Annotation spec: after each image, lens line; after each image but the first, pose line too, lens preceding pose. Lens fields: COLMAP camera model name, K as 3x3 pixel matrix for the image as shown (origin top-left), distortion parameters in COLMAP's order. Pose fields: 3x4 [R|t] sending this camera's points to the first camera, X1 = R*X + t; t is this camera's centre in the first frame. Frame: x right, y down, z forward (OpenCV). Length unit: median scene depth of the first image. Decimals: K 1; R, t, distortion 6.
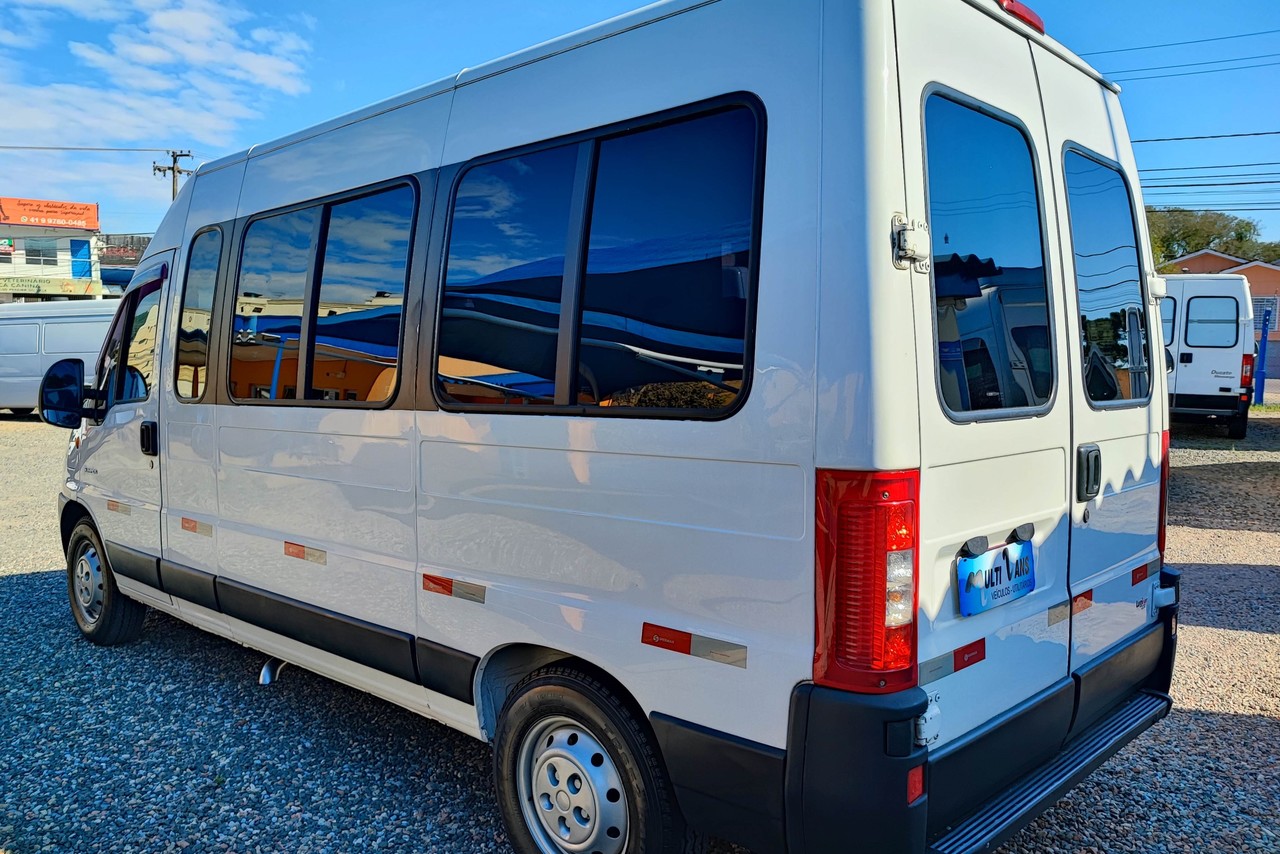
lens RADIAL K [[945.6, 0, 636.7], [0, 945.6, 429.8], [0, 0, 1]] dist [0.035048, -0.031363]
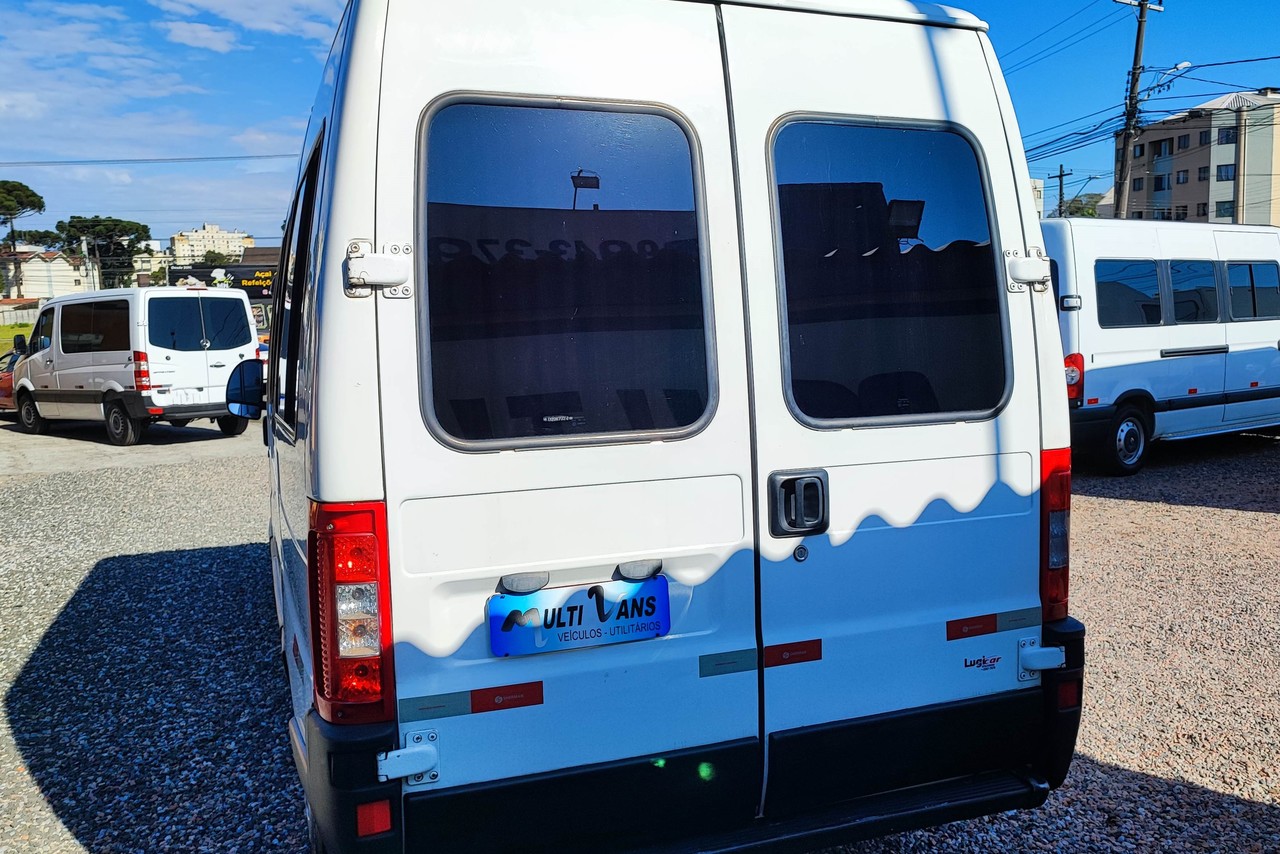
lens RADIAL K [[1014.2, 0, 646.1], [0, 1014.2, 416.5], [0, 0, 1]] dist [0.016099, -0.002544]
pose [[0.917528, 0.005065, -0.397639, 0.793119], [-0.000256, 0.999926, 0.012145, -0.048027], [0.397671, -0.011041, 0.917462, 0.124937]]
